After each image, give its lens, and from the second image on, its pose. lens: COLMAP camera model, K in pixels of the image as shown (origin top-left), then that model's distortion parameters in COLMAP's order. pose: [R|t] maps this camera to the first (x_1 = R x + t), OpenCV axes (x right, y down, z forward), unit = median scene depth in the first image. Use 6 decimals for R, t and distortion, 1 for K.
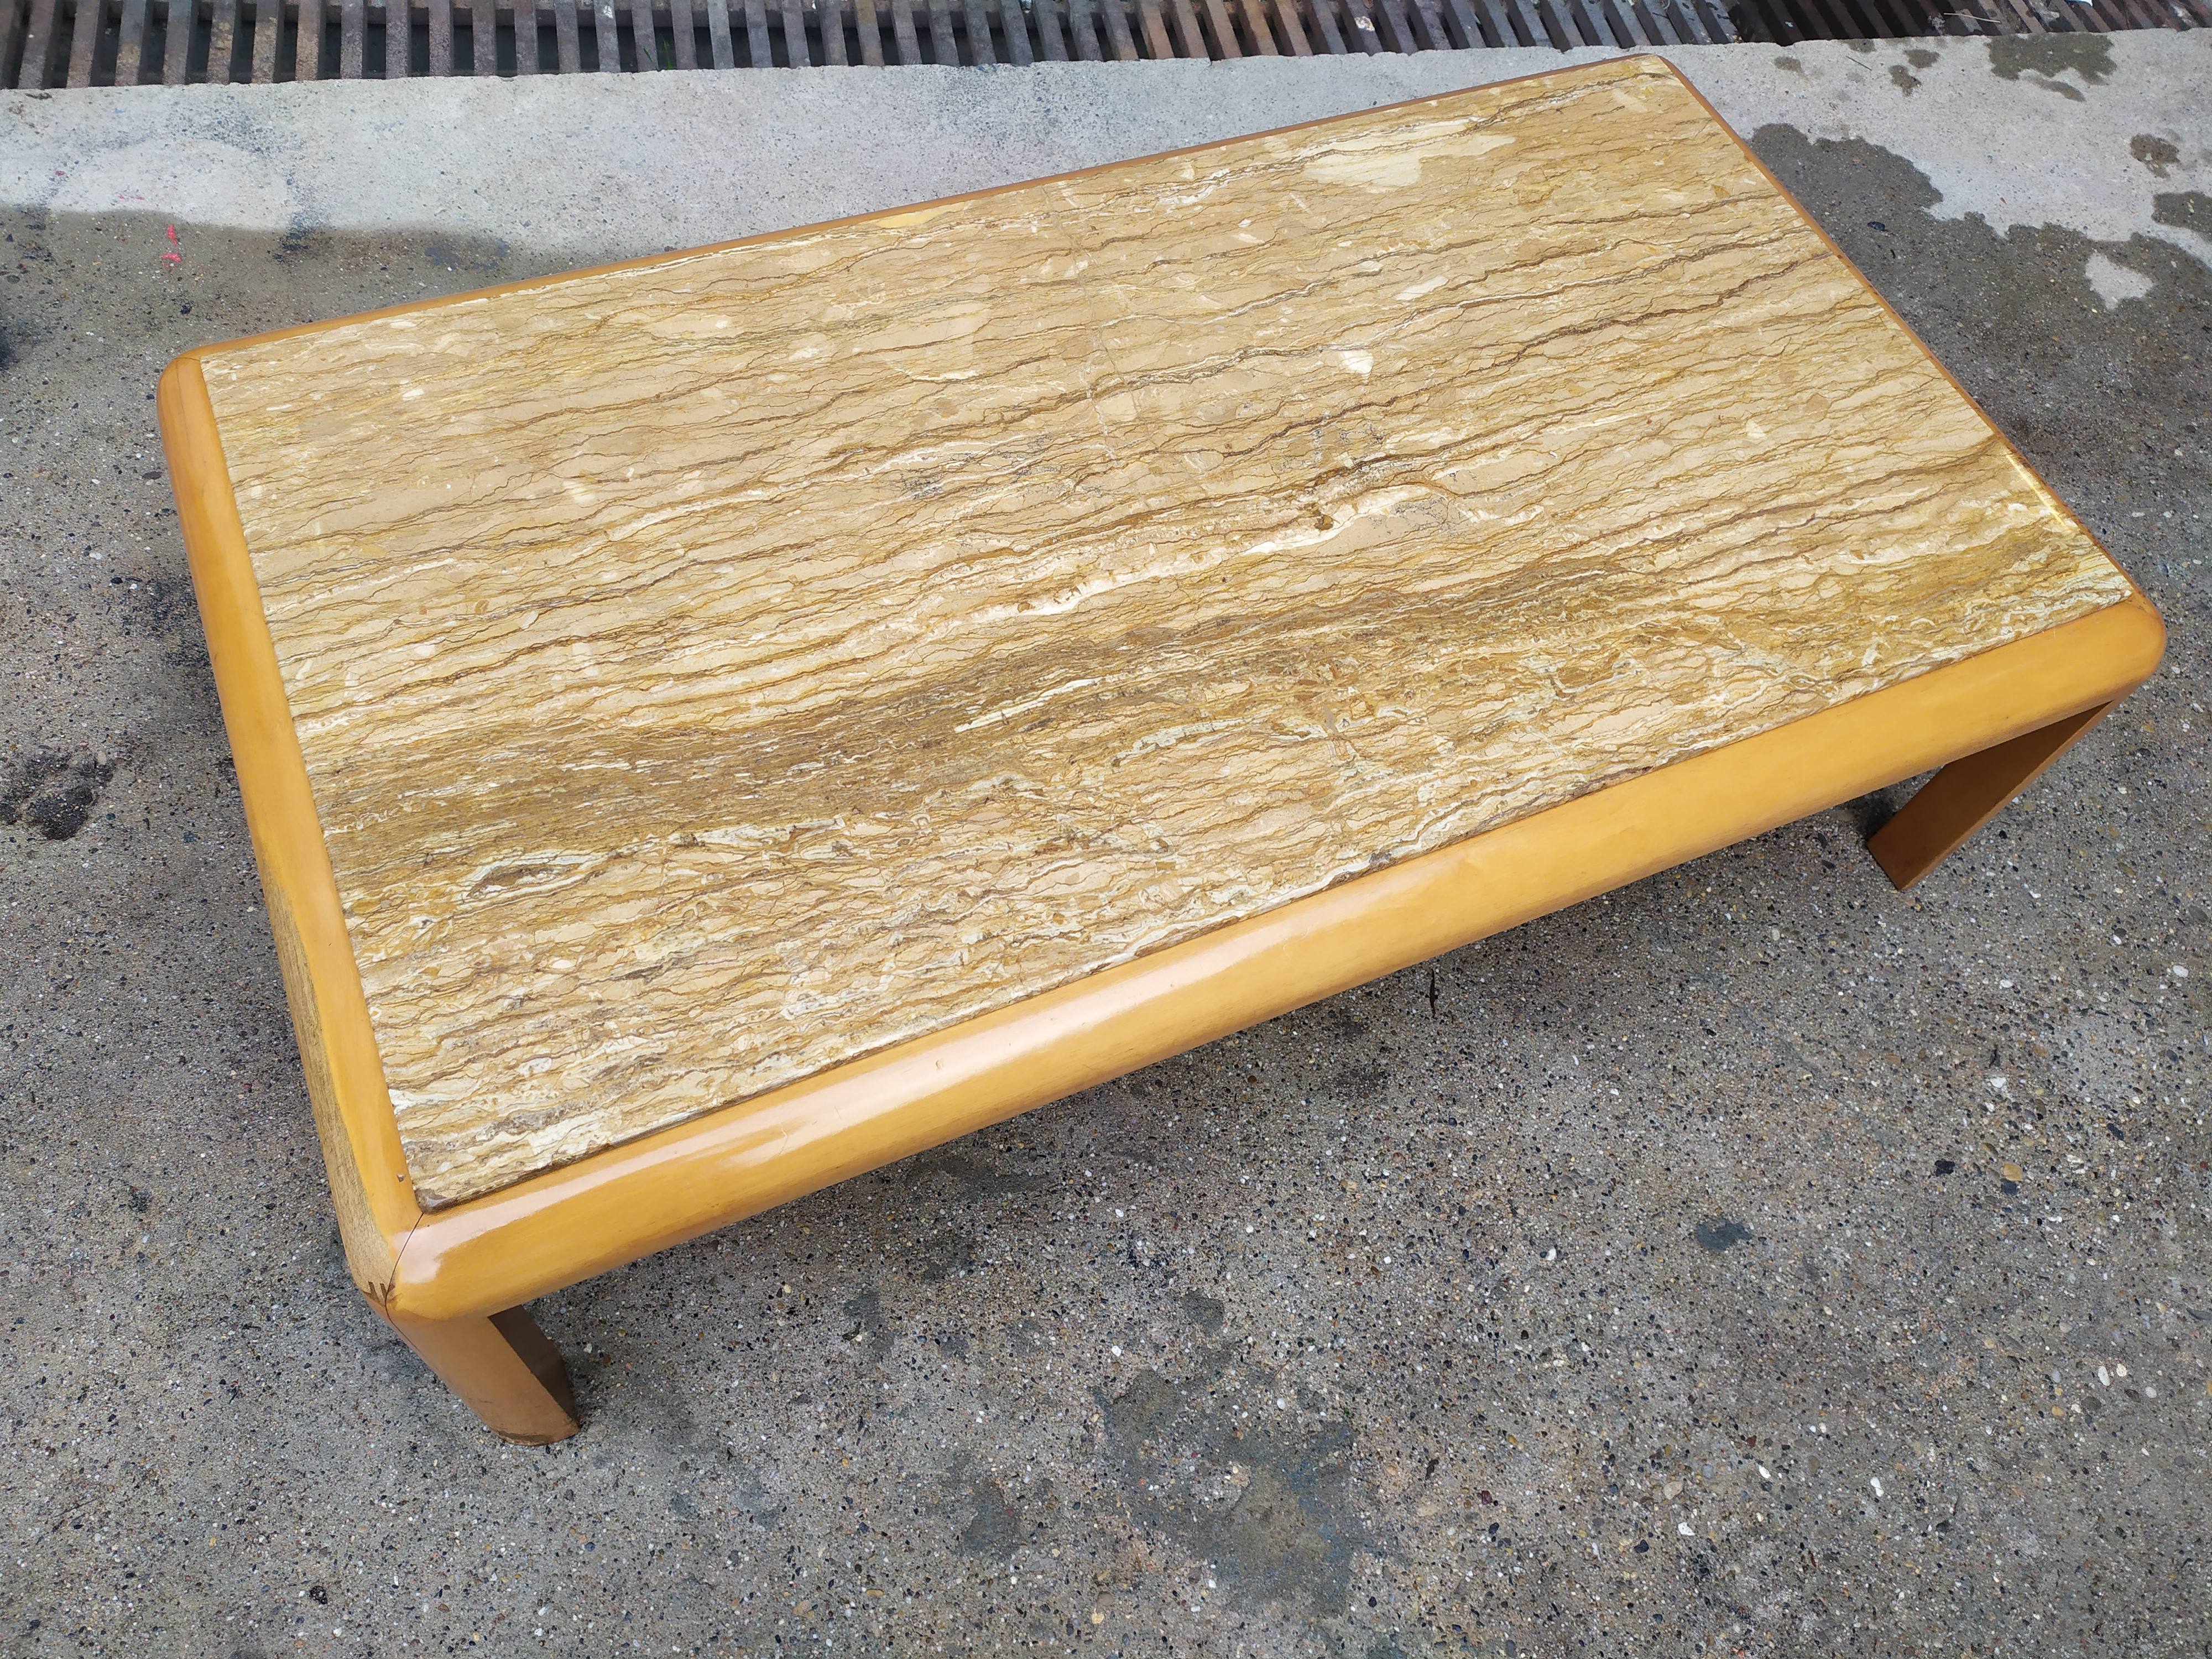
lens RADIAL K [[1671.2, 0, 1113.6], [0, 1671.2, 824.2], [0, 0, 1]] dist [0.024556, 0.056238]
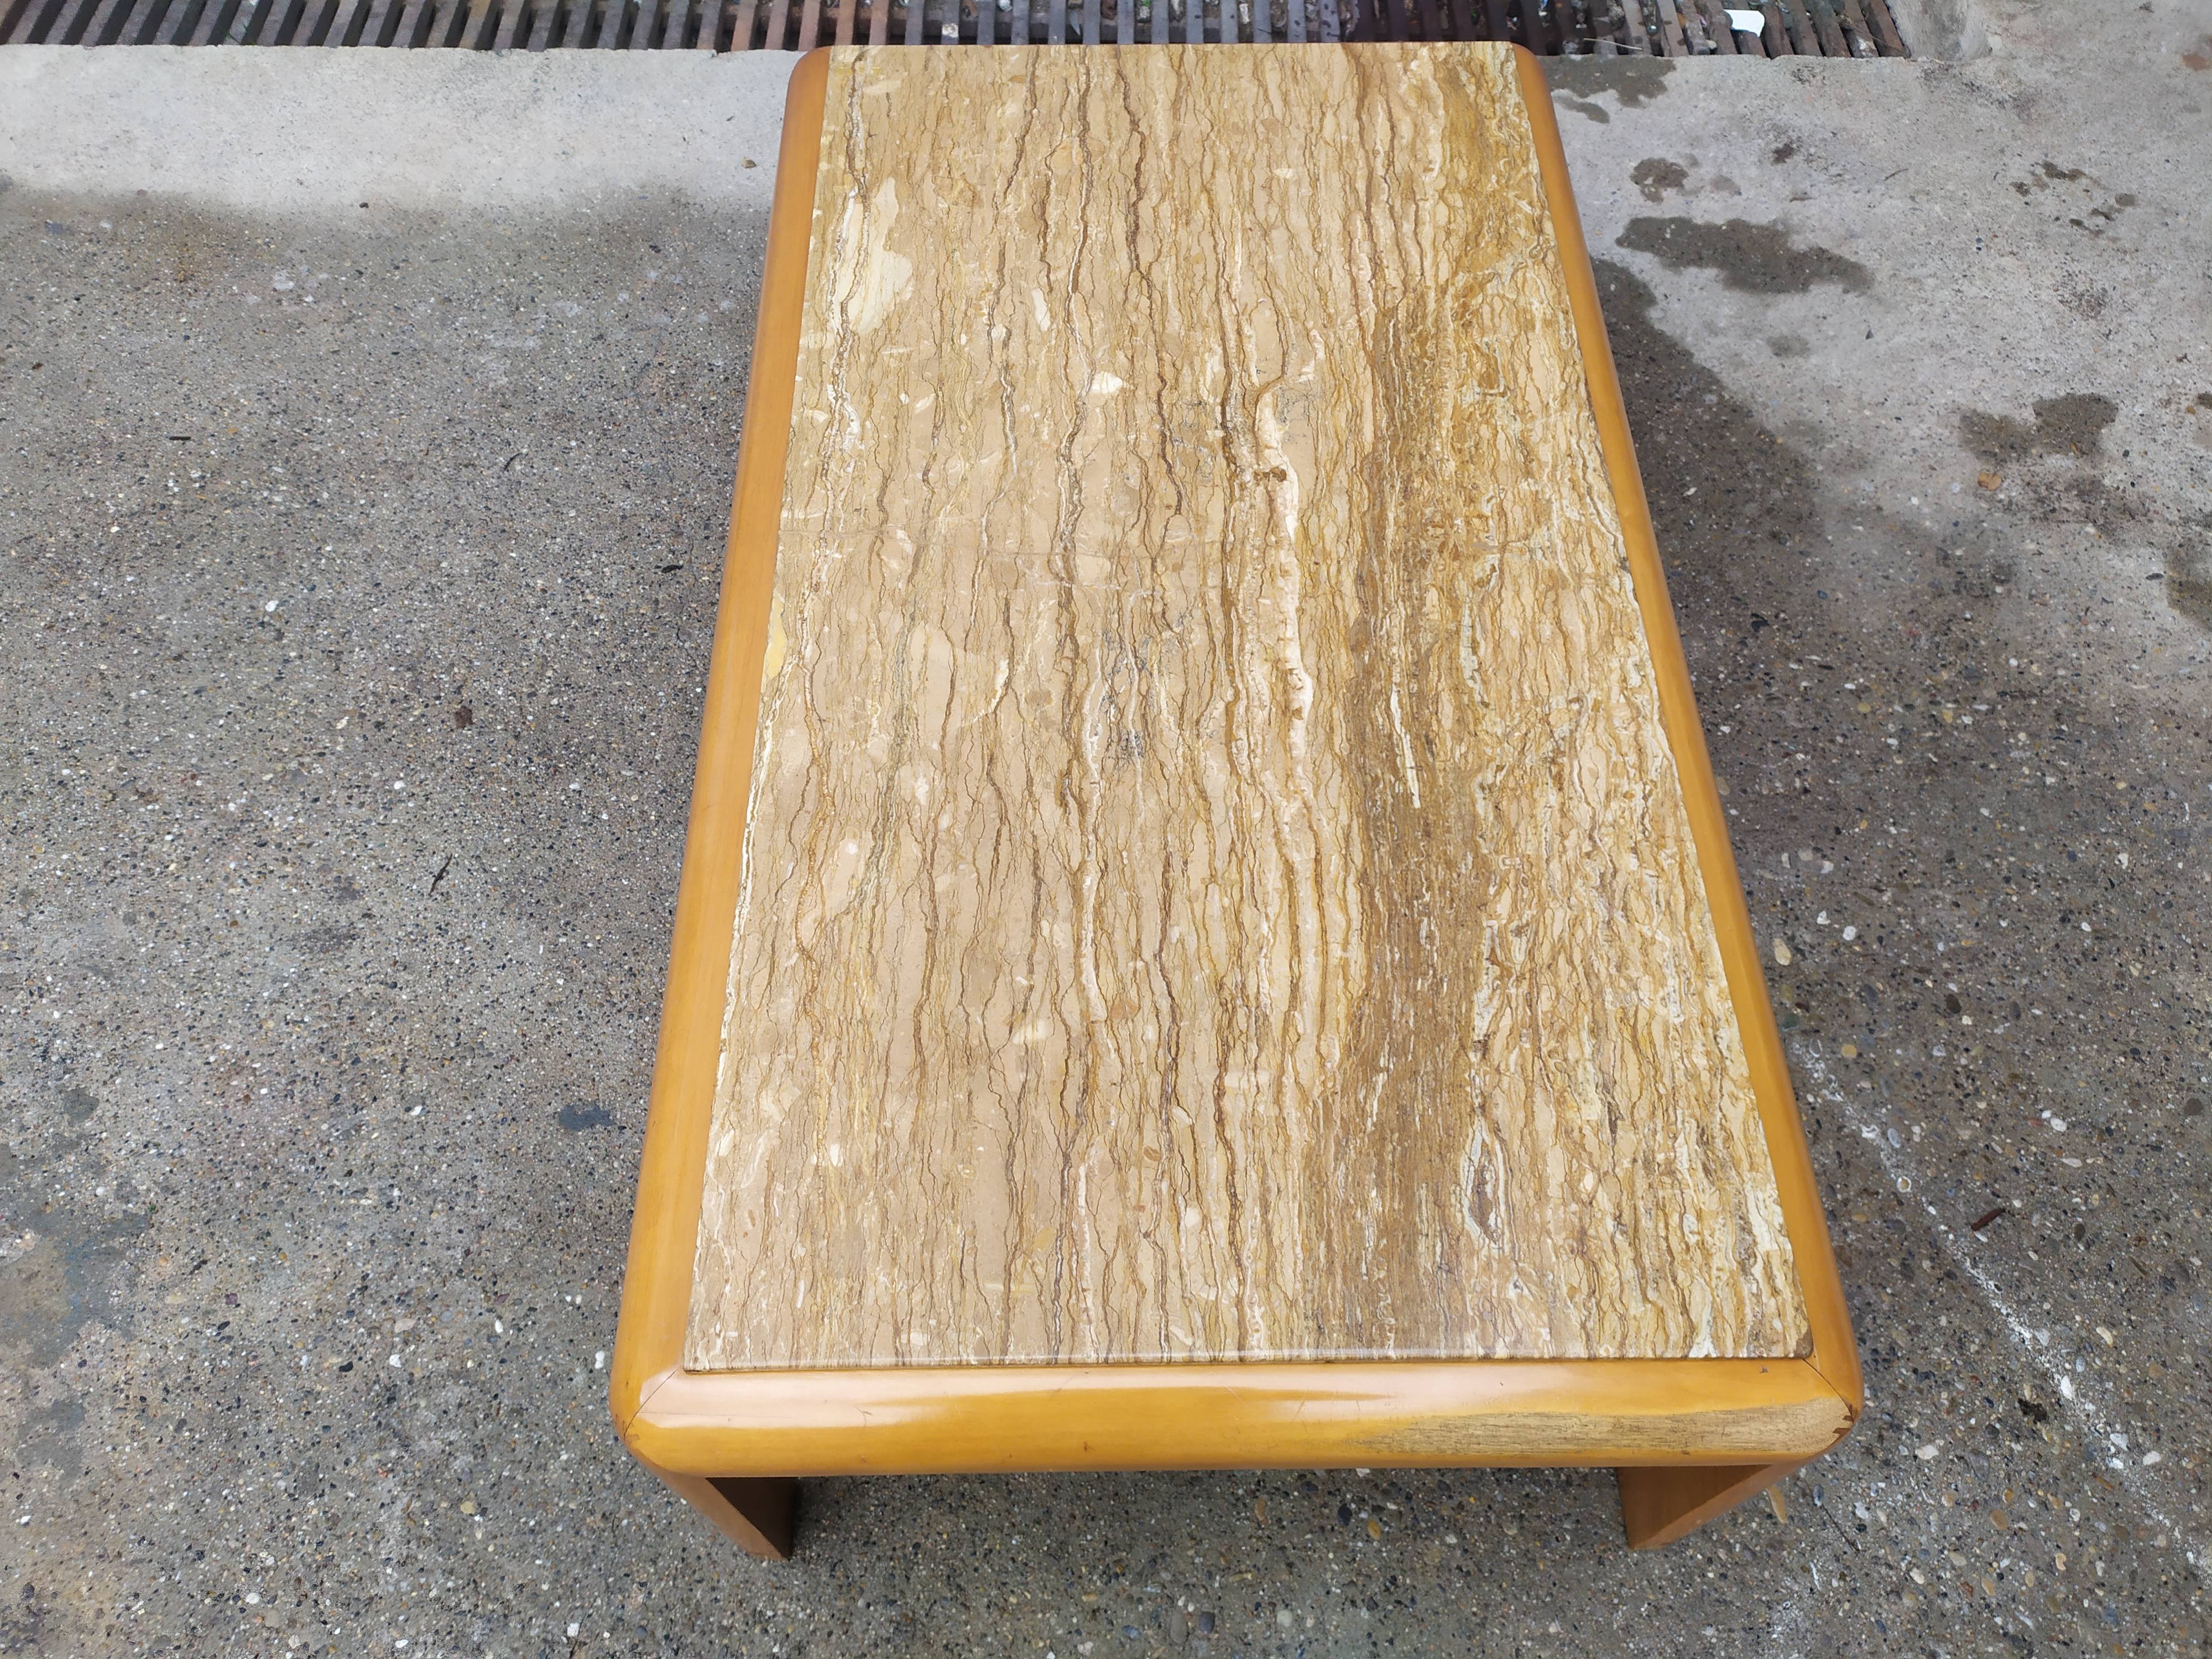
lens RADIAL K [[1671.2, 0, 1113.6], [0, 1671.2, 824.2], [0, 0, 1]] dist [0.024556, 0.056238]
pose [[0.396195, -0.833300, 0.385541, -0.564432], [0.808844, 0.515475, 0.282942, -0.486257], [-0.434512, 0.199742, 0.878238, 0.129881]]
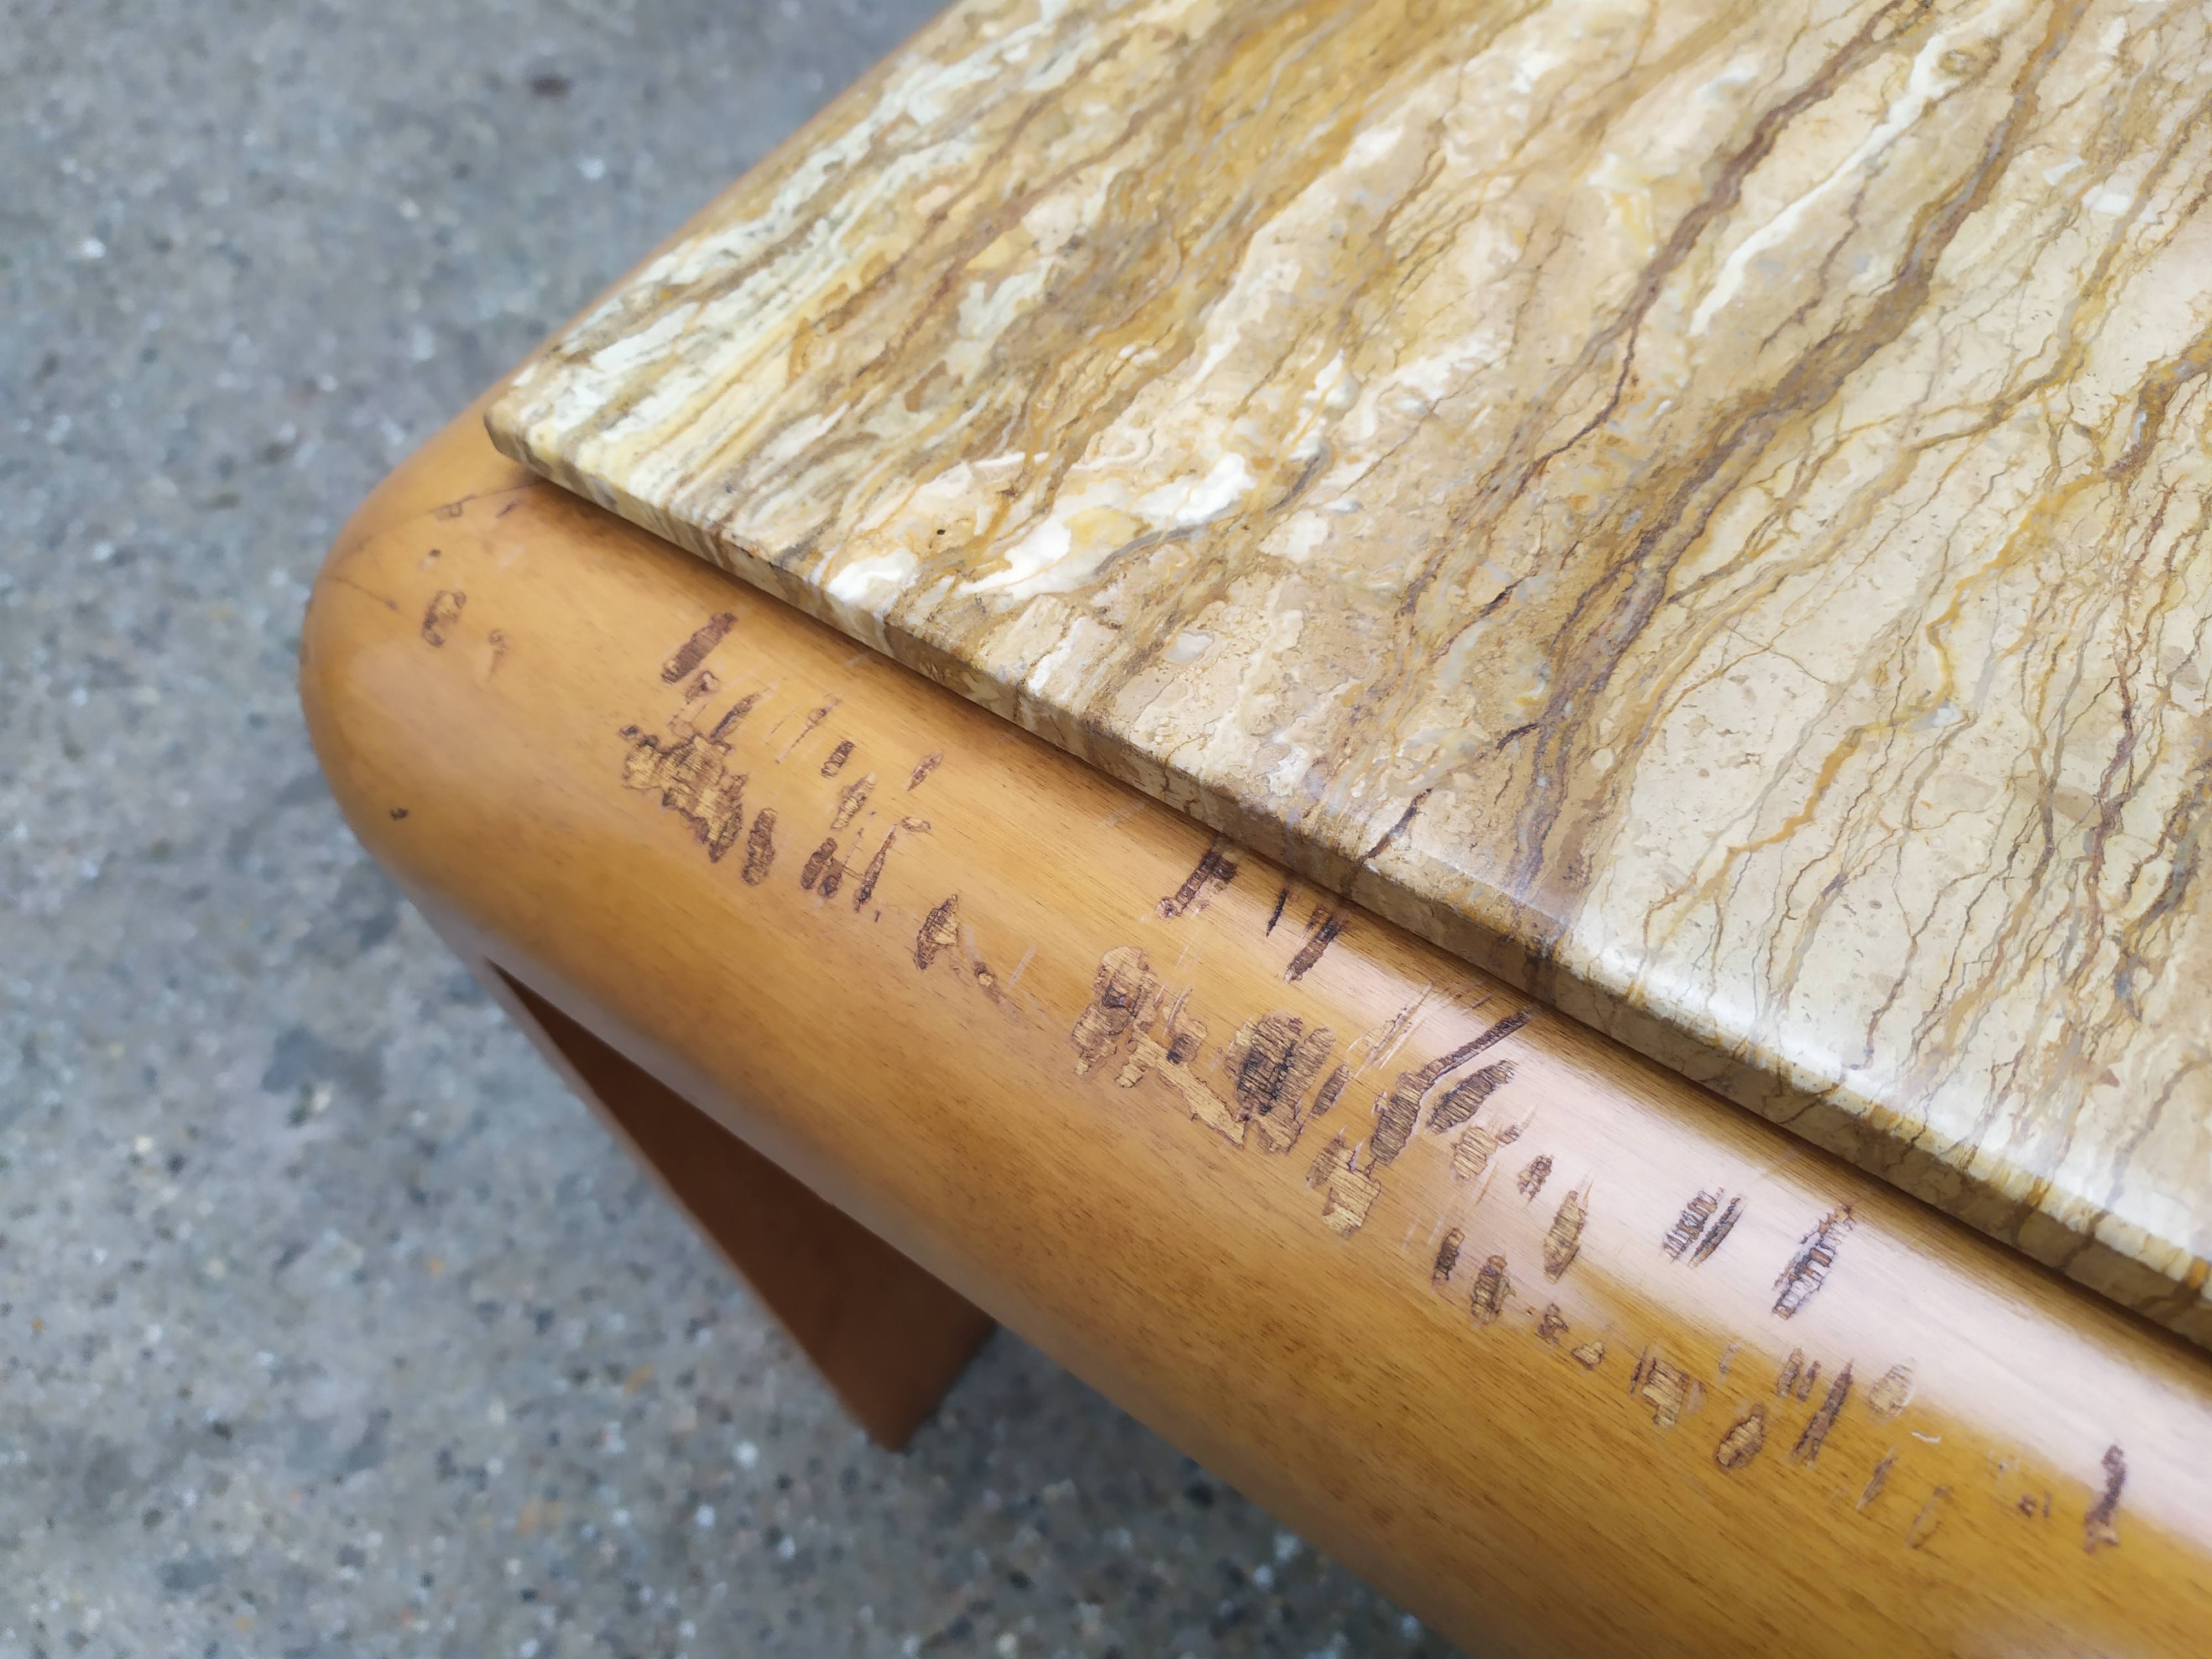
lens RADIAL K [[1732.6, 0, 1112.0], [0, 1732.6, 822.0], [0, 0, 1]] dist [-0.006004, -0.007210]
pose [[-0.866437, 0.396703, -0.303172, 0.684974], [-0.427783, -0.276712, 0.860484, -0.382416], [0.257465, 0.875247, 0.409457, 1.079391]]
